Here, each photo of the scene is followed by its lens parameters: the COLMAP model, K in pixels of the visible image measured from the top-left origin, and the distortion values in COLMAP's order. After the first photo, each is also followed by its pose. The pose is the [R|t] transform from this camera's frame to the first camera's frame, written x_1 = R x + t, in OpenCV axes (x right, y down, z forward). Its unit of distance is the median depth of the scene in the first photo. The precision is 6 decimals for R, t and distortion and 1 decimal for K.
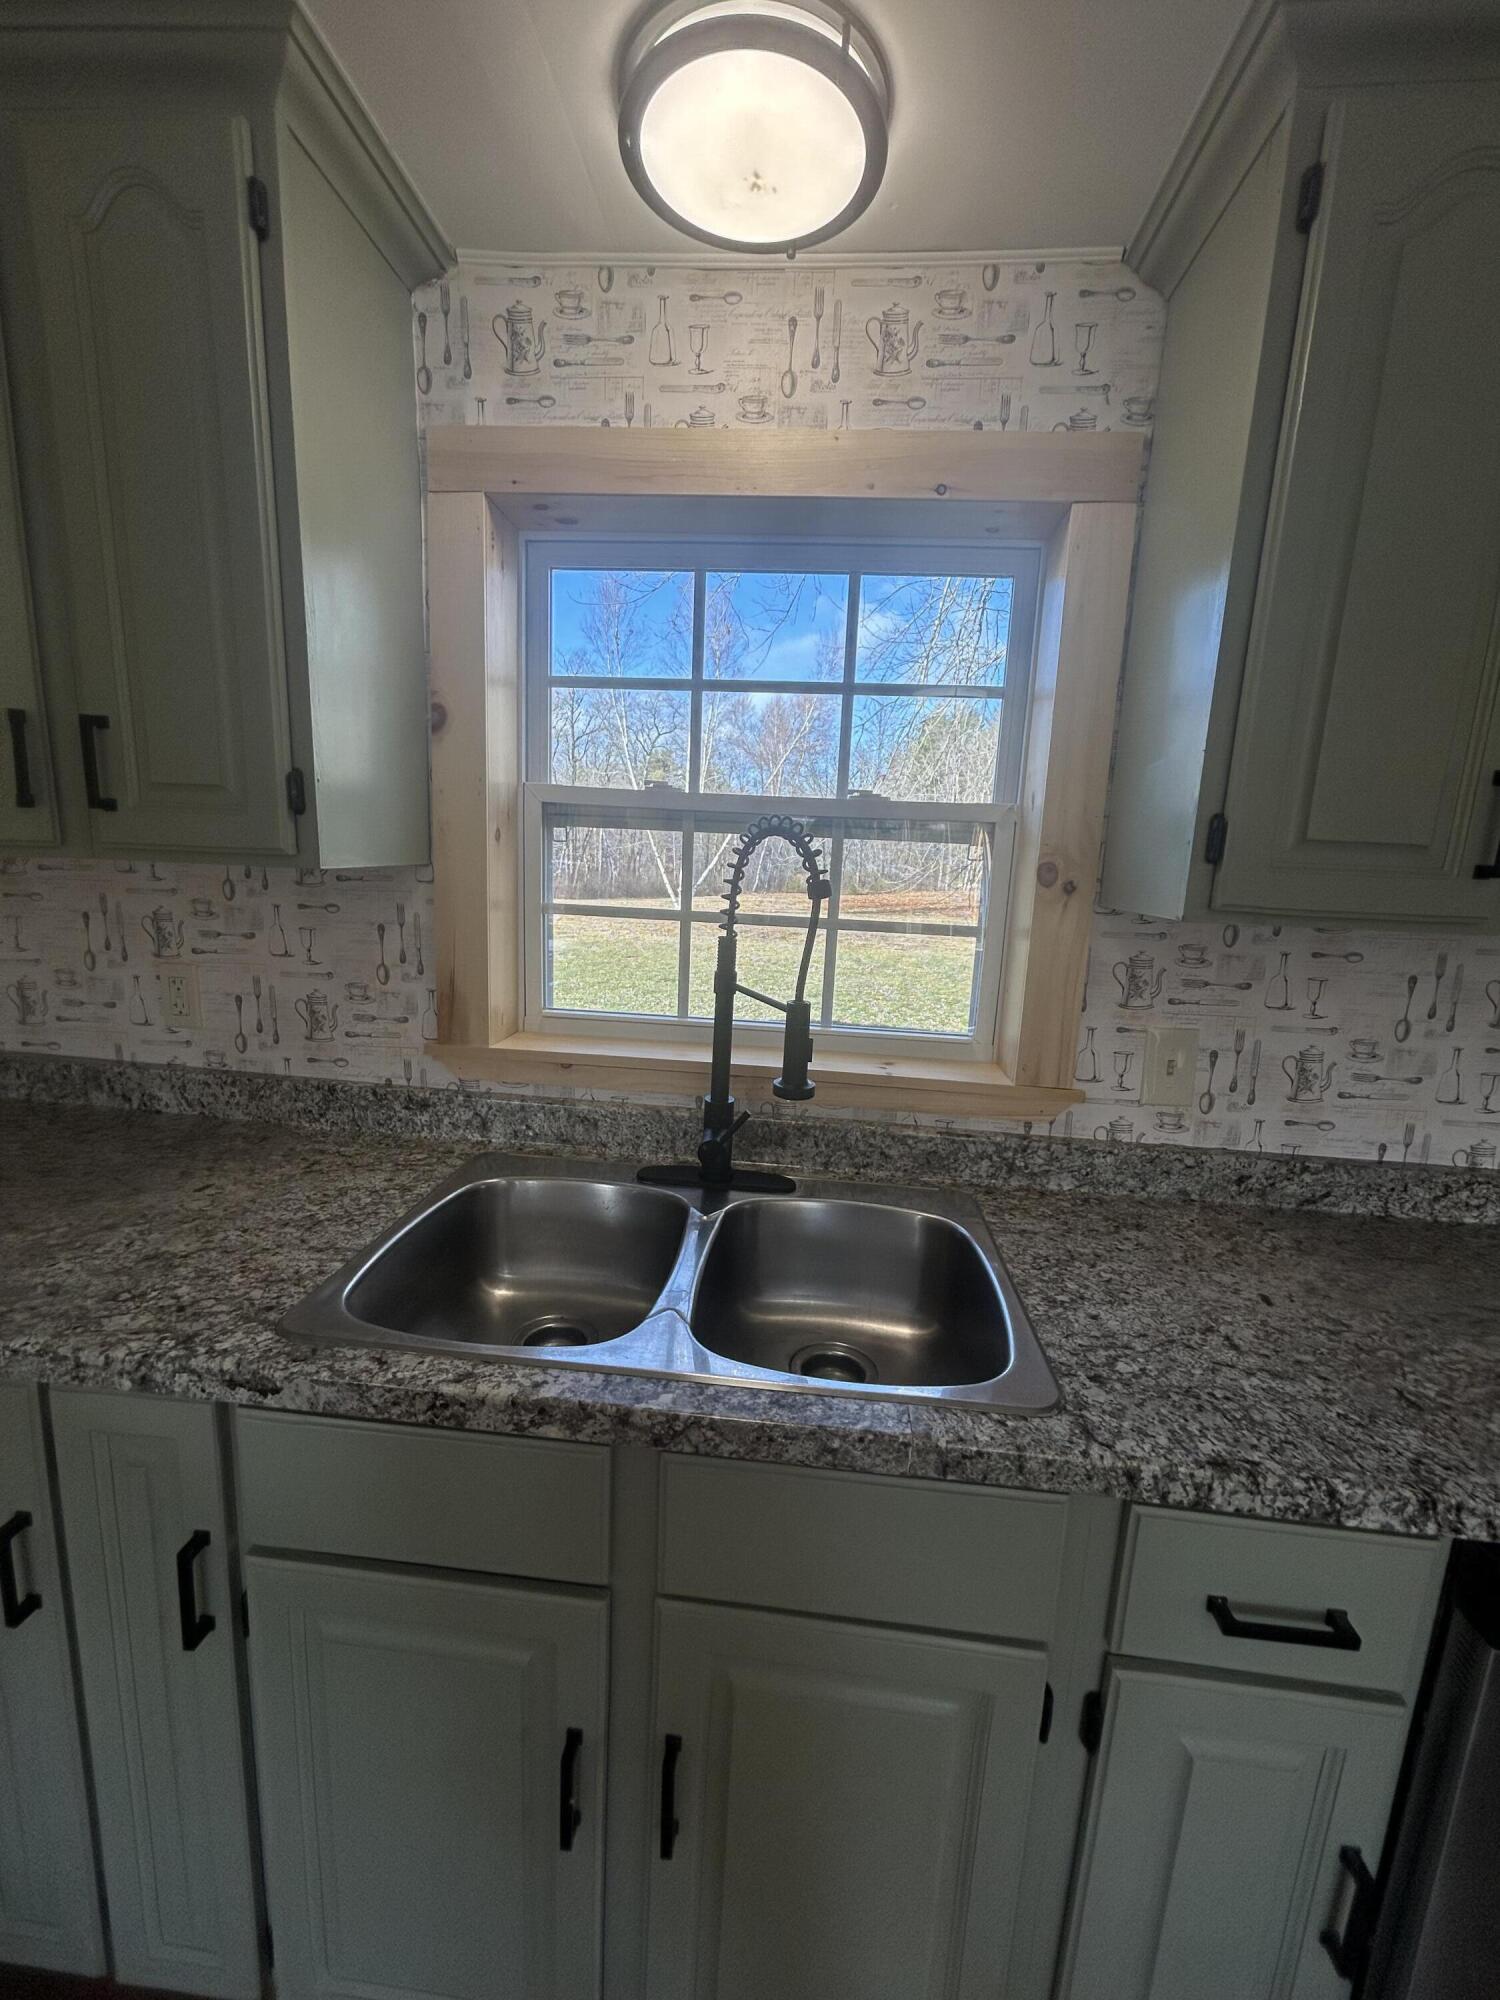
lens RADIAL K [[811.9, 0, 747.2], [0, 811.9, 989.2], [0, 0, 1]] dist [-0.002752, 0.001328]
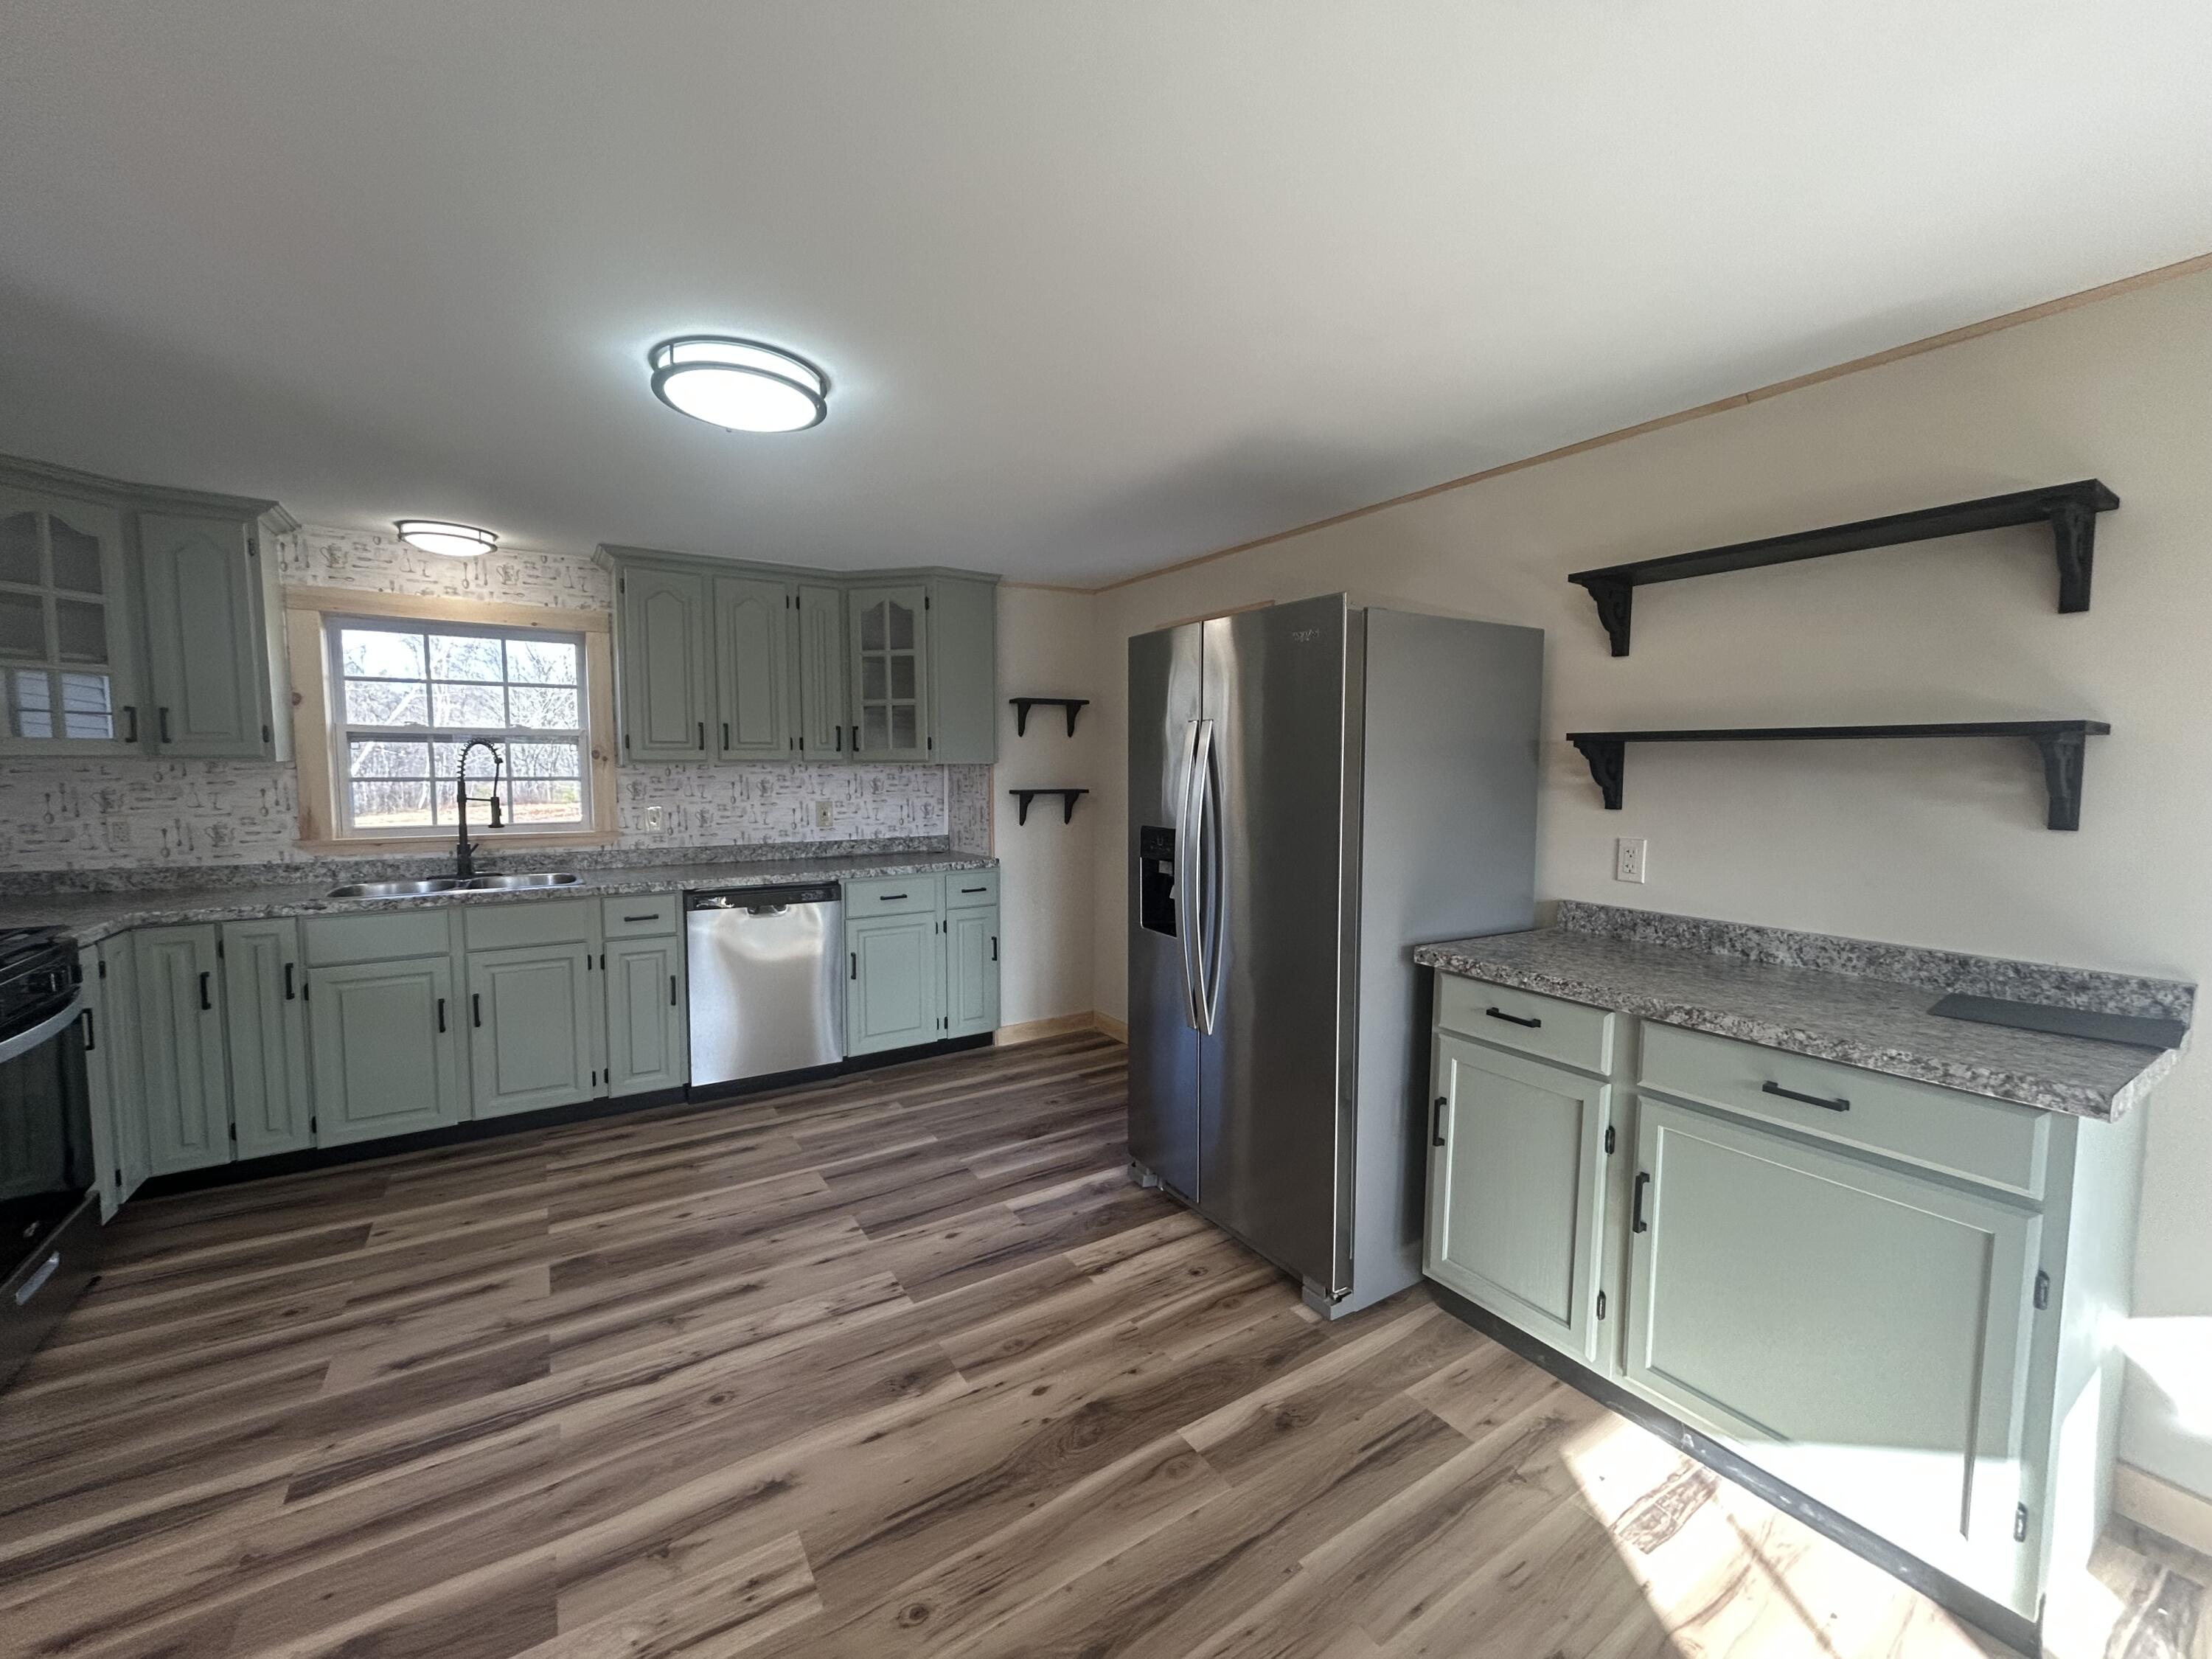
lens RADIAL K [[898.0, 0, 1112.0], [0, 898.0, 828.5], [0, 0, 1]] dist [-0.002752, 0.001328]
pose [[0.782089, -0.088229, 0.616889, -0.161334], [0.133944, 0.990589, -0.028138, 0.406133], [-0.608601, 0.104635, 0.786547, -2.319185]]
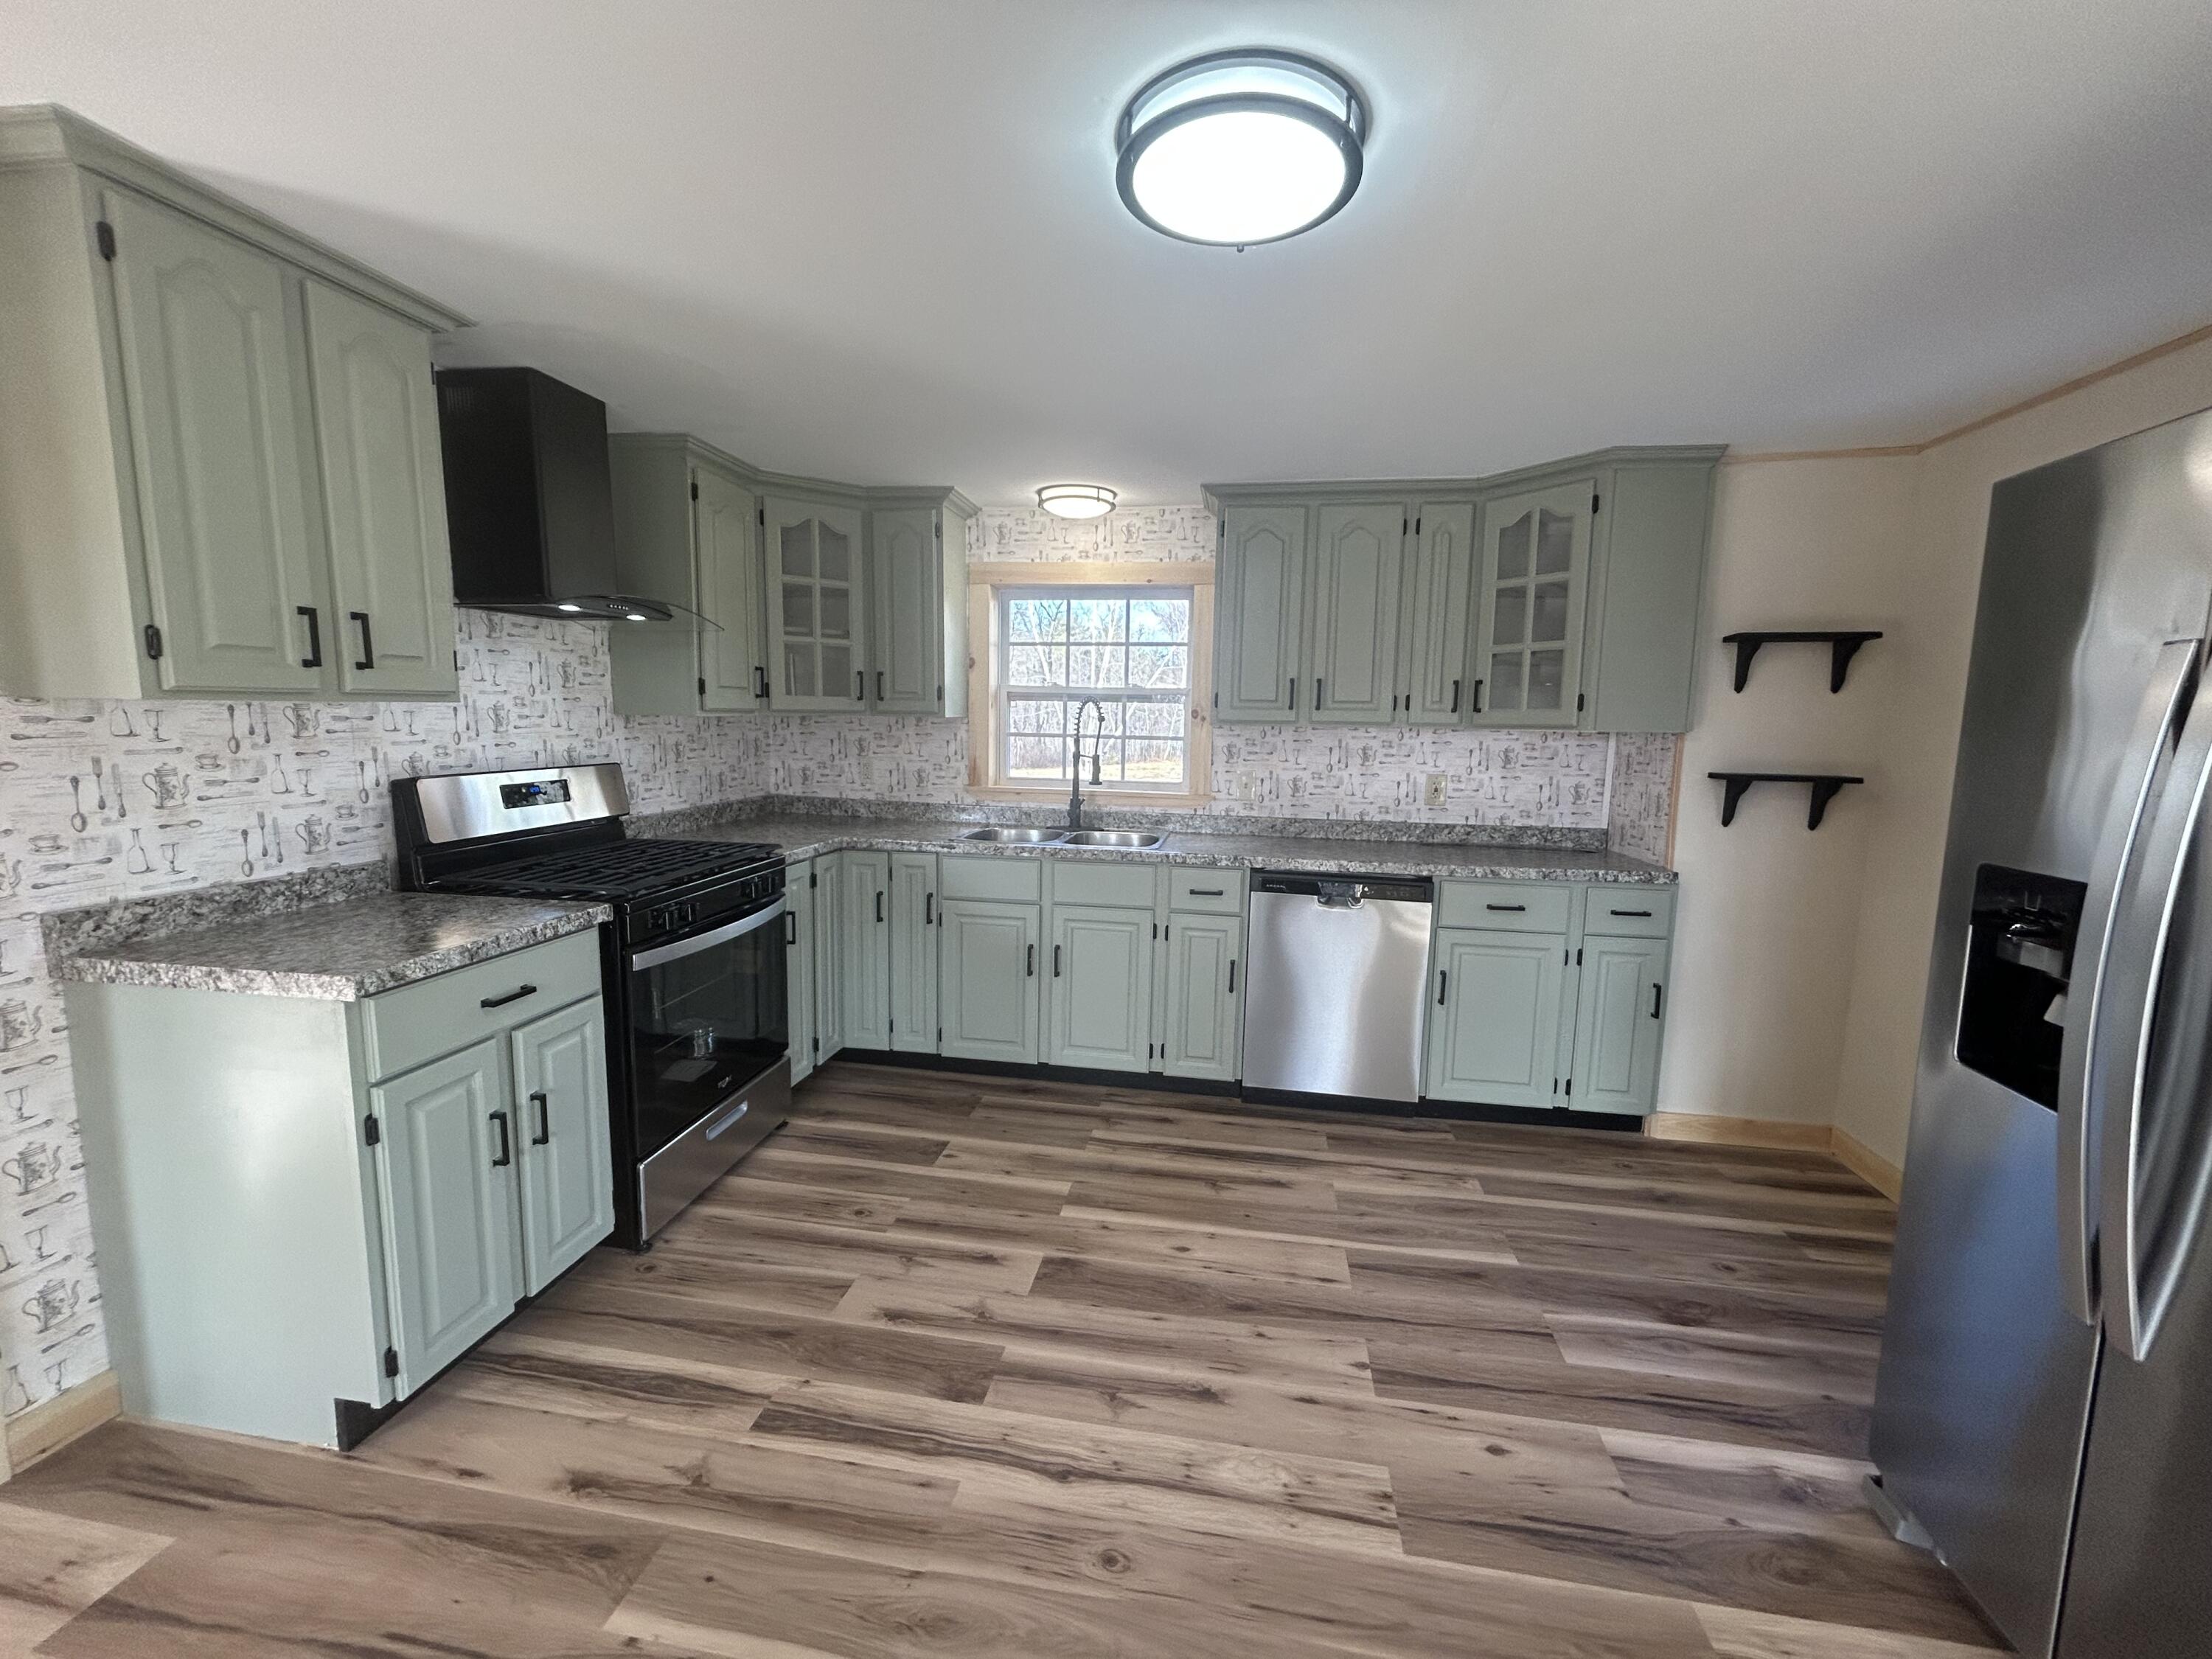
lens RADIAL K [[898.0, 0, 1098.0], [0, 898.0, 828.1], [0, 0, 1]] dist [-0.002752, 0.001328]
pose [[0.997206, -0.016573, -0.072842, 0.235965], [0.013103, 0.998769, -0.047847, 0.348049], [0.073545, 0.046759, 0.996195, -1.832973]]
